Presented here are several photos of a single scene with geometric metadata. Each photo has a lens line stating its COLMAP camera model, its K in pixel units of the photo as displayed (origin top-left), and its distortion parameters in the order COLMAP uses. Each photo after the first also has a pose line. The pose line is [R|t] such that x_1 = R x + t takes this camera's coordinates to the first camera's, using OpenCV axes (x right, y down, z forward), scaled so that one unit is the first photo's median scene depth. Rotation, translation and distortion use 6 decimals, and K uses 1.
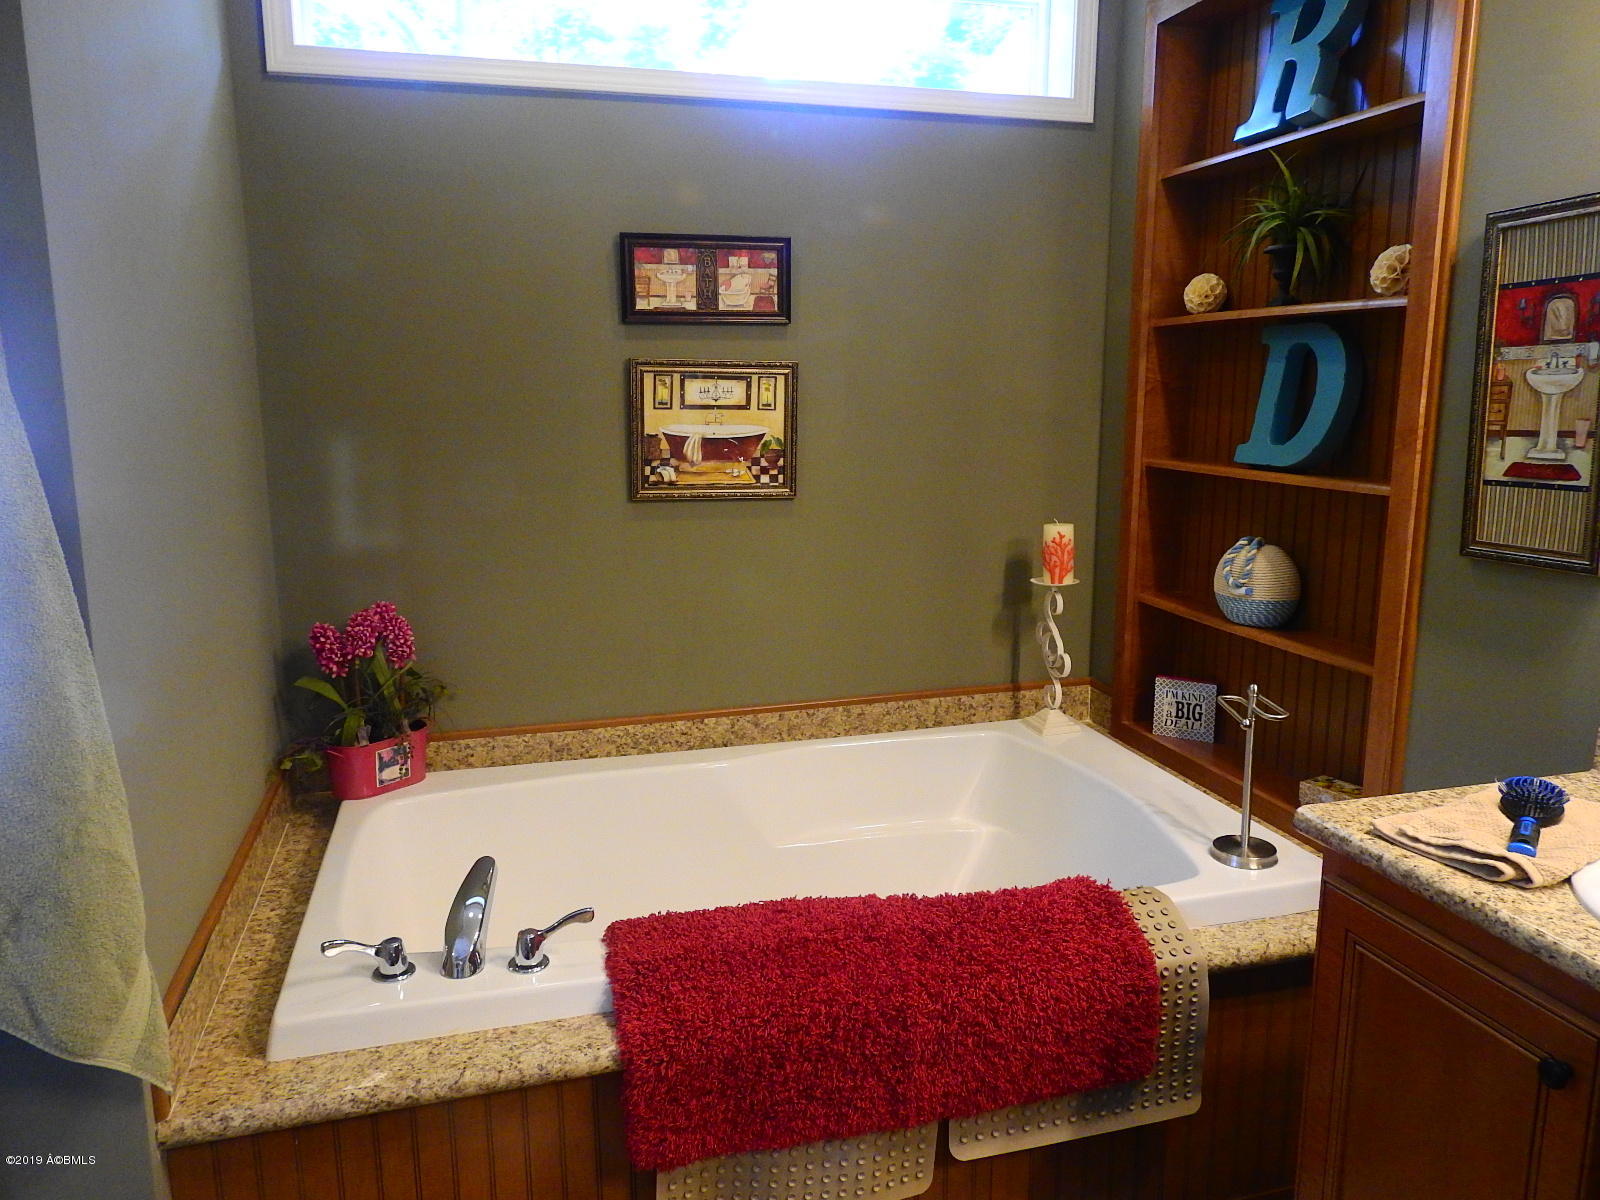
lens RADIAL K [[1150.8, 0, 802.4], [0, 1150.8, 599.2], [0, 0, 1]] dist [0.006017, -0.006298]
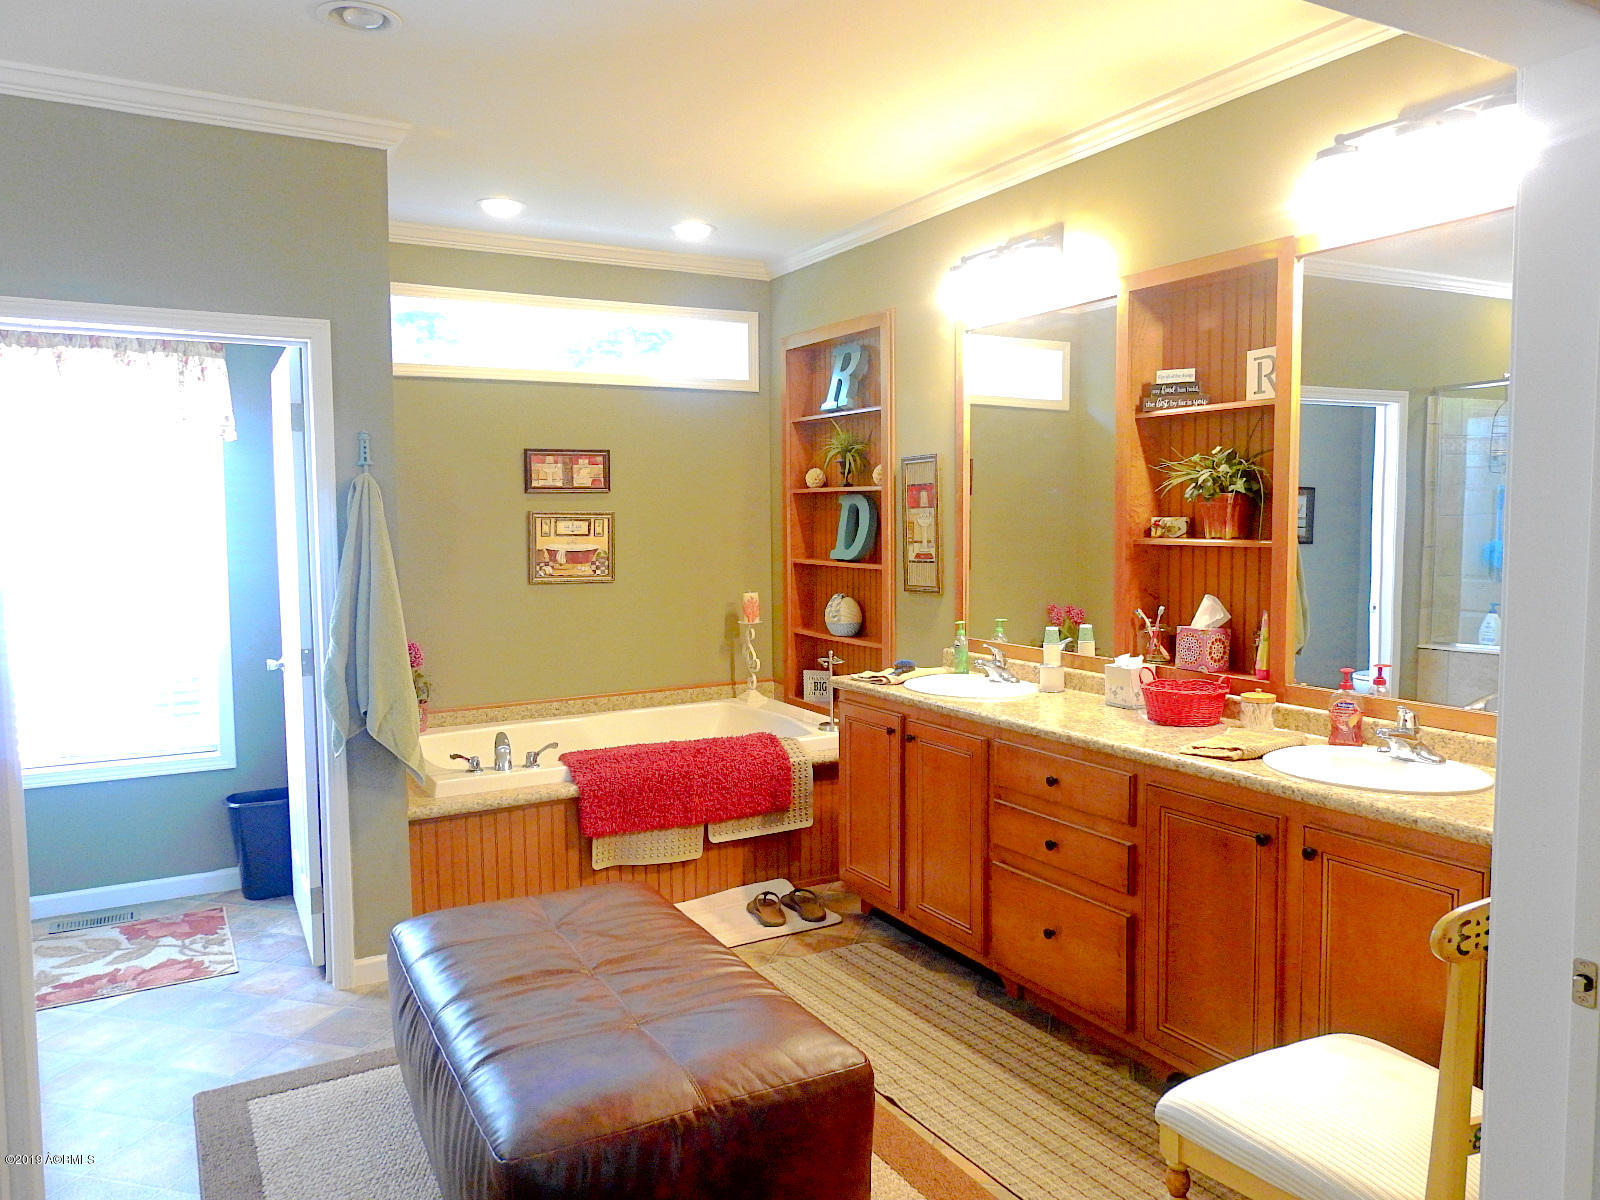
lens RADIAL K [[1150.8, 0, 798.6], [0, 1150.8, 598.7], [0, 0, 1]] dist [0.006017, -0.006298]
pose [[0.972953, -0.023521, 0.229804, -0.157329], [0.048199, 0.993578, -0.102372, 0.159640], [-0.225920, 0.110679, 0.967838, -0.970739]]
